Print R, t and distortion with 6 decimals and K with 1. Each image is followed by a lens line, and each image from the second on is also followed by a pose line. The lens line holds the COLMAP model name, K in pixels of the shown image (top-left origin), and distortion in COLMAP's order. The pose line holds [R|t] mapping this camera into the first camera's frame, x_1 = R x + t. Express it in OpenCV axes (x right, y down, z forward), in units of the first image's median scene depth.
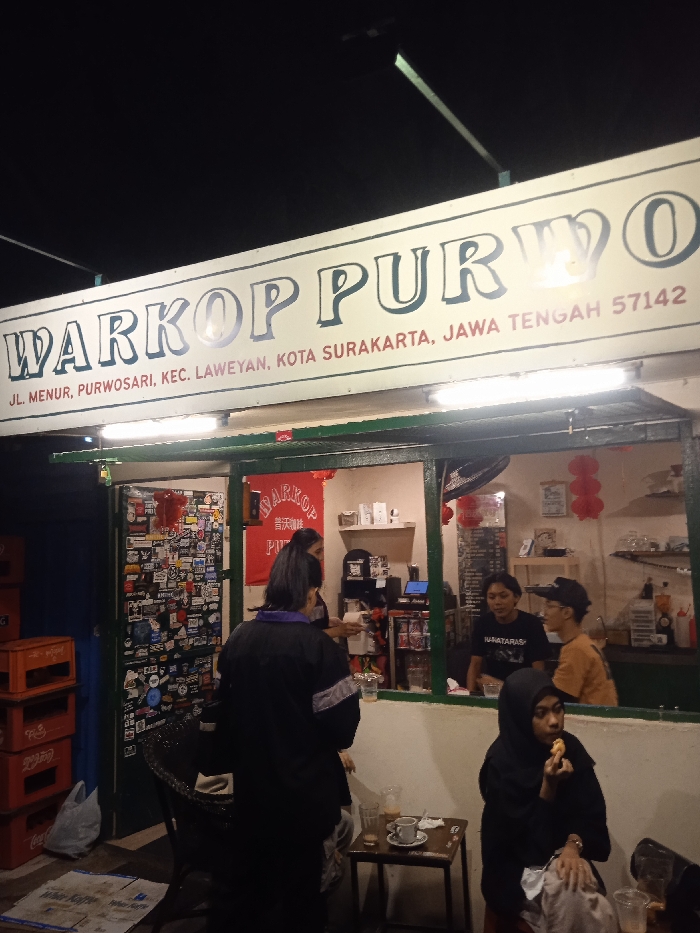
lens RADIAL K [[787.9, 0, 349.4], [0, 787.9, 467.8], [0, 0, 1]] dist [0.055444, -0.051710]
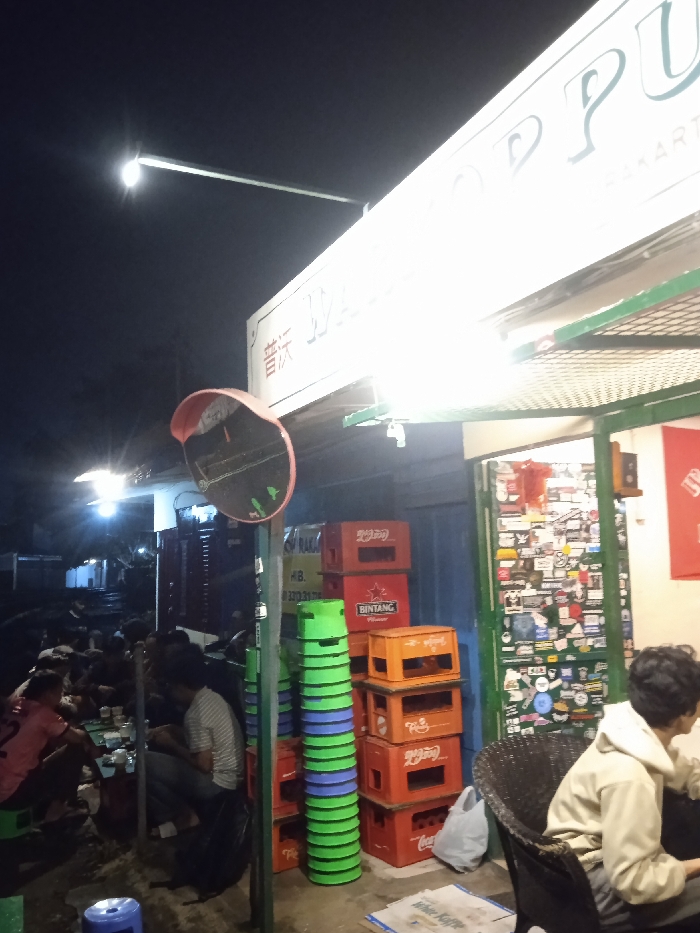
lens RADIAL K [[787.9, 0, 341.4], [0, 787.9, 472.8], [0, 0, 1]] dist [0.055444, -0.051710]
pose [[0.804611, -0.065590, -0.590169, 0.110534], [0.065182, 0.997631, -0.022009, 0.048254], [0.590215, -0.020759, 0.806979, 0.197163]]
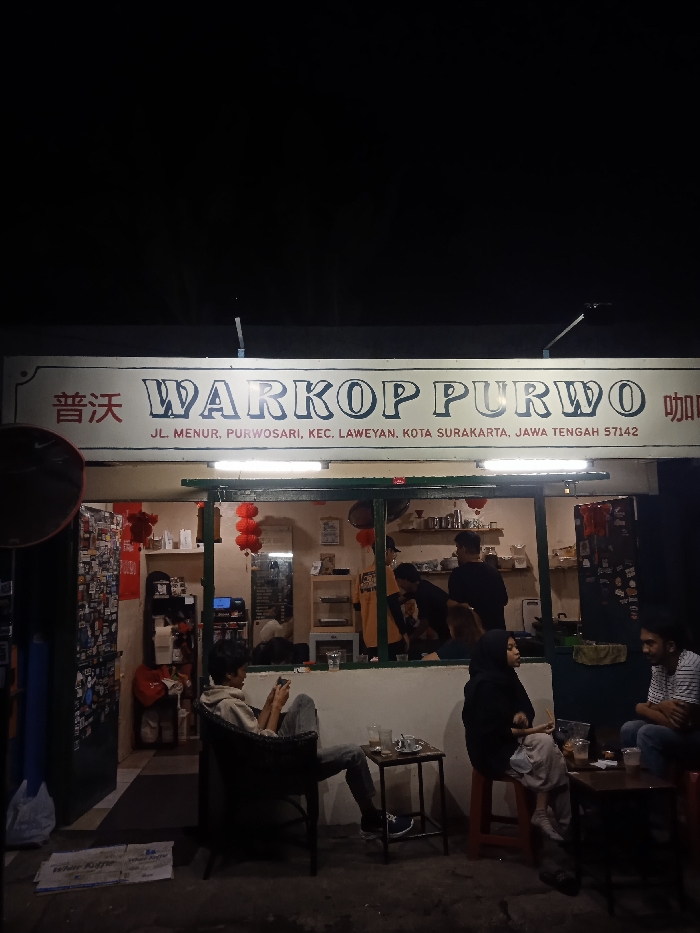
lens RADIAL K [[787.9, 0, 353.1], [0, 787.9, 464.0], [0, 0, 1]] dist [0.055444, -0.051710]
pose [[0.833343, 0.082008, 0.546640, -0.622615], [-0.052534, 0.996207, -0.069366, 0.024204], [-0.550255, 0.029088, 0.834490, -0.154515]]
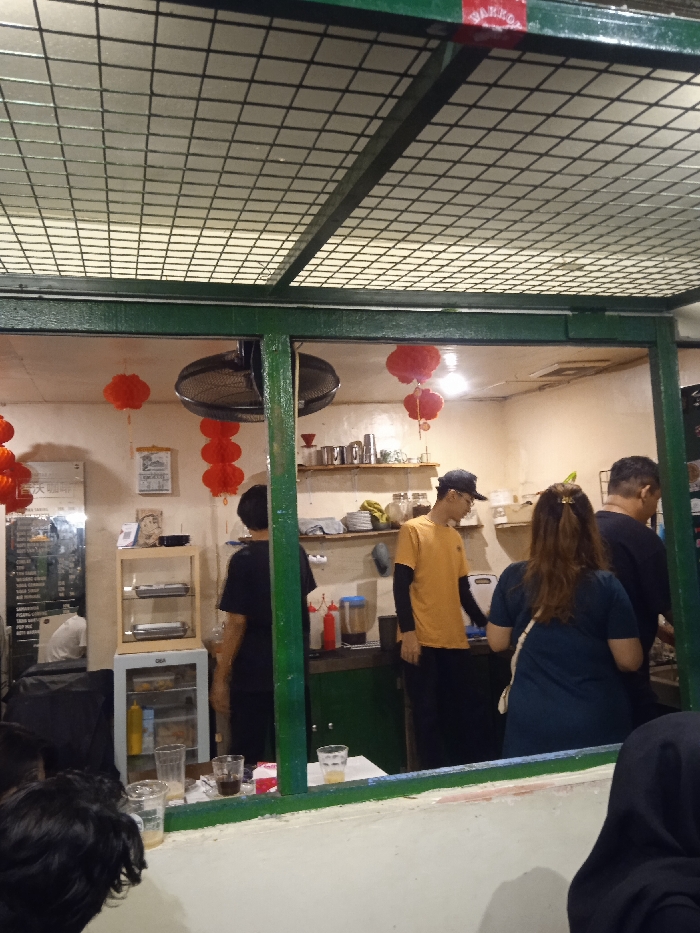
lens RADIAL K [[787.9, 0, 353.7], [0, 787.9, 462.3], [0, 0, 1]] dist [0.055444, -0.051710]
pose [[0.708684, 0.057418, 0.703185, -0.193761], [-0.034436, 0.998310, -0.046811, 0.086448], [-0.704685, 0.008959, 0.709464, 0.491833]]
